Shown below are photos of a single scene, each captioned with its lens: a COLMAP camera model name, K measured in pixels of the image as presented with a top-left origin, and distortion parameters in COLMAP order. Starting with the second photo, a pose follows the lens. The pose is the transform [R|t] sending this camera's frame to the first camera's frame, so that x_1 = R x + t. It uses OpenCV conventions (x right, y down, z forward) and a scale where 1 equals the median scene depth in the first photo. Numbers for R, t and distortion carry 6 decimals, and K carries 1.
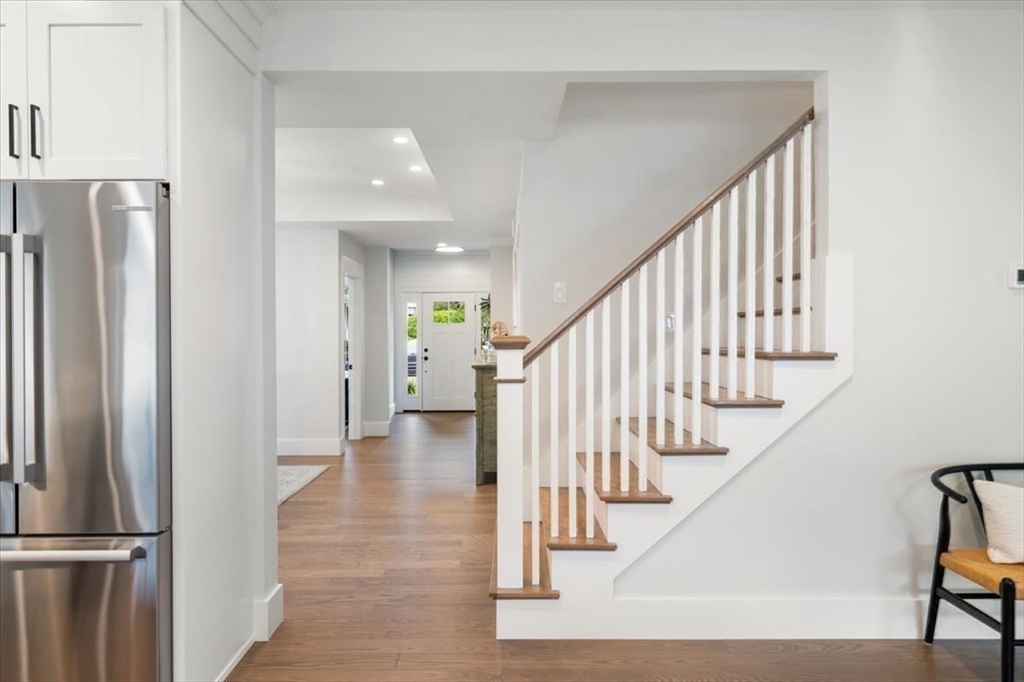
lens RADIAL K [[650.9, 0, 512.0], [0, 650.9, 341.0], [0, 0, 1]] dist [-0.001144, -0.000532]
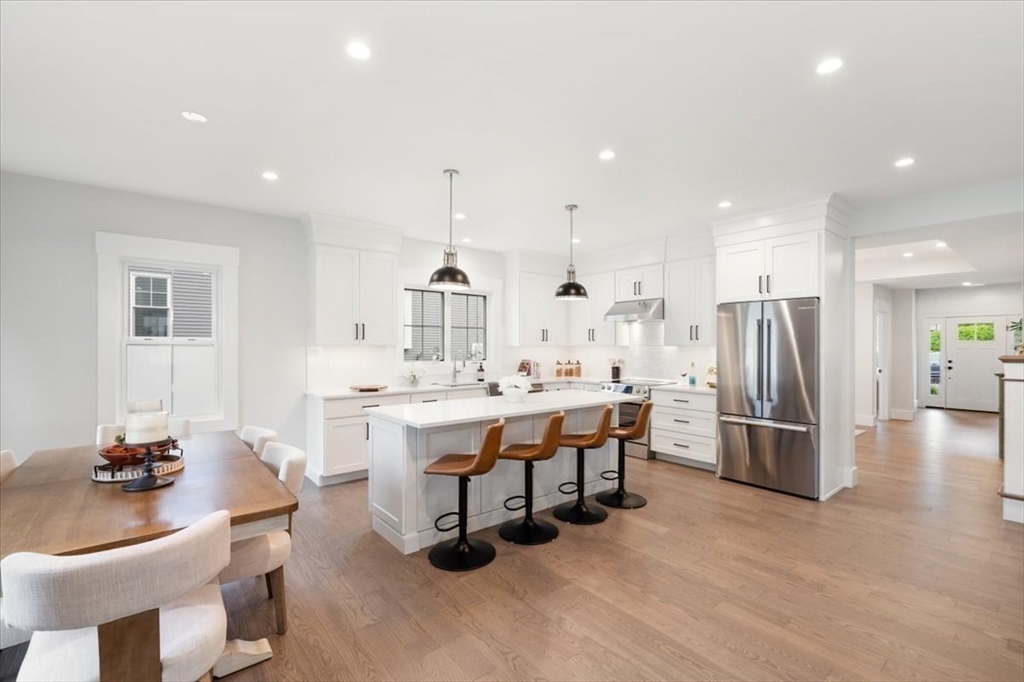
lens RADIAL K [[453.5, 0, 524.4], [0, 453.5, 344.5], [0, 0, 1]] dist [0.023818, 0.000457]
pose [[0.639743, 0.003136, -0.768583, 0.049282], [-0.012364, 0.999904, -0.006212, -0.005730], [0.768490, 0.013477, 0.639720, -0.352775]]
